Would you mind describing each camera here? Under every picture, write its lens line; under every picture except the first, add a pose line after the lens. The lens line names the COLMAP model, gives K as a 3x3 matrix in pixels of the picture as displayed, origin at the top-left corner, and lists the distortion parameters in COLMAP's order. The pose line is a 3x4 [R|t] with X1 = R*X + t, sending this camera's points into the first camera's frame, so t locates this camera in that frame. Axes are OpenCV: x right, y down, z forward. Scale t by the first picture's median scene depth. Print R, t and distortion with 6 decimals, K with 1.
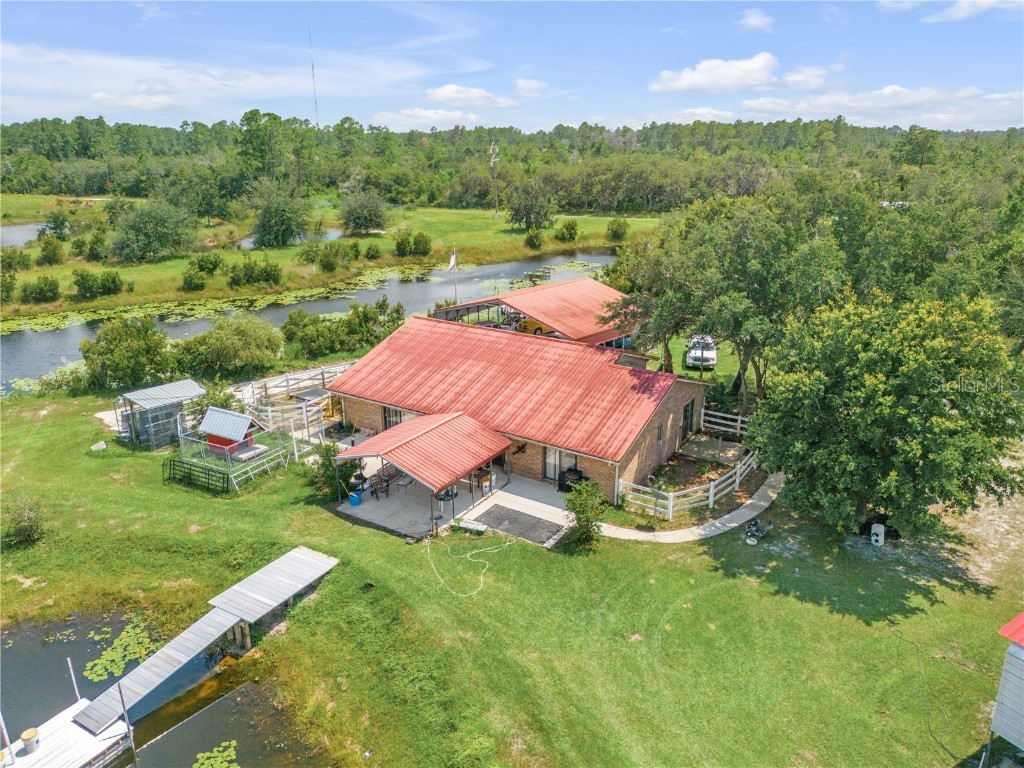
lens RADIAL K [[740.9, 0, 512.0], [0, 740.9, 384.0], [0, 0, 1]] dist [0.062156, -0.055101]
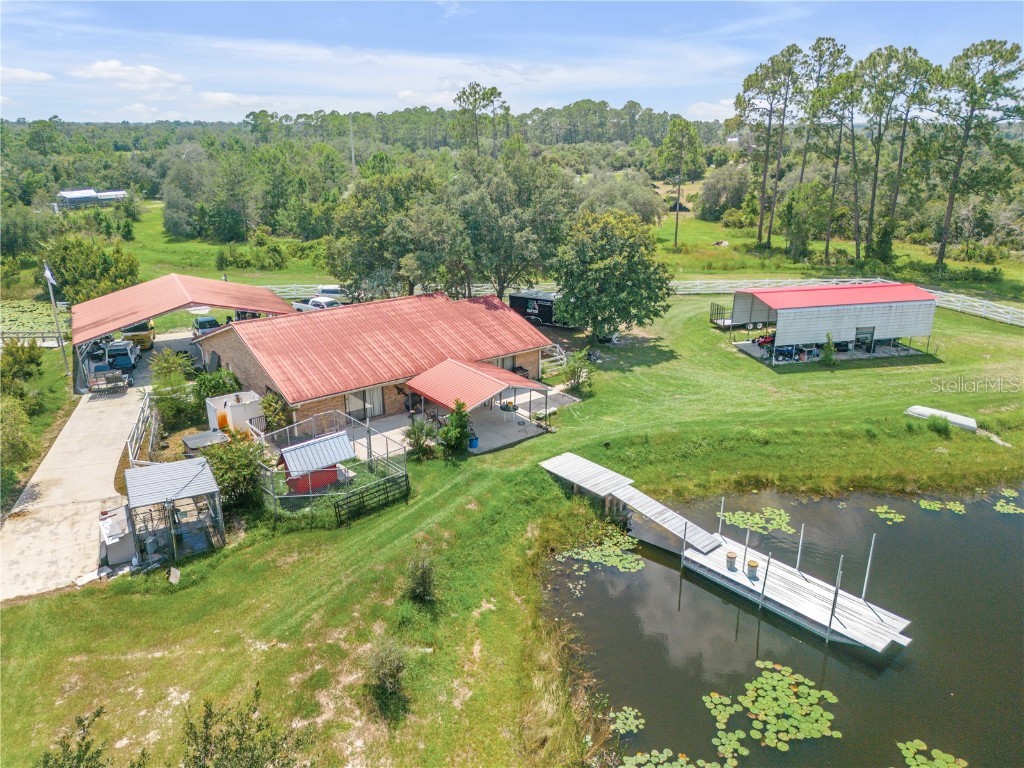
lens RADIAL K [[740.9, 0, 512.0], [0, 740.9, 384.0], [0, 0, 1]] dist [0.062156, -0.055101]
pose [[0.300603, -0.307893, 0.902685, -1.433315], [0.300719, 0.928779, 0.216651, -0.193857], [-0.905100, 0.206329, 0.371783, 0.585014]]
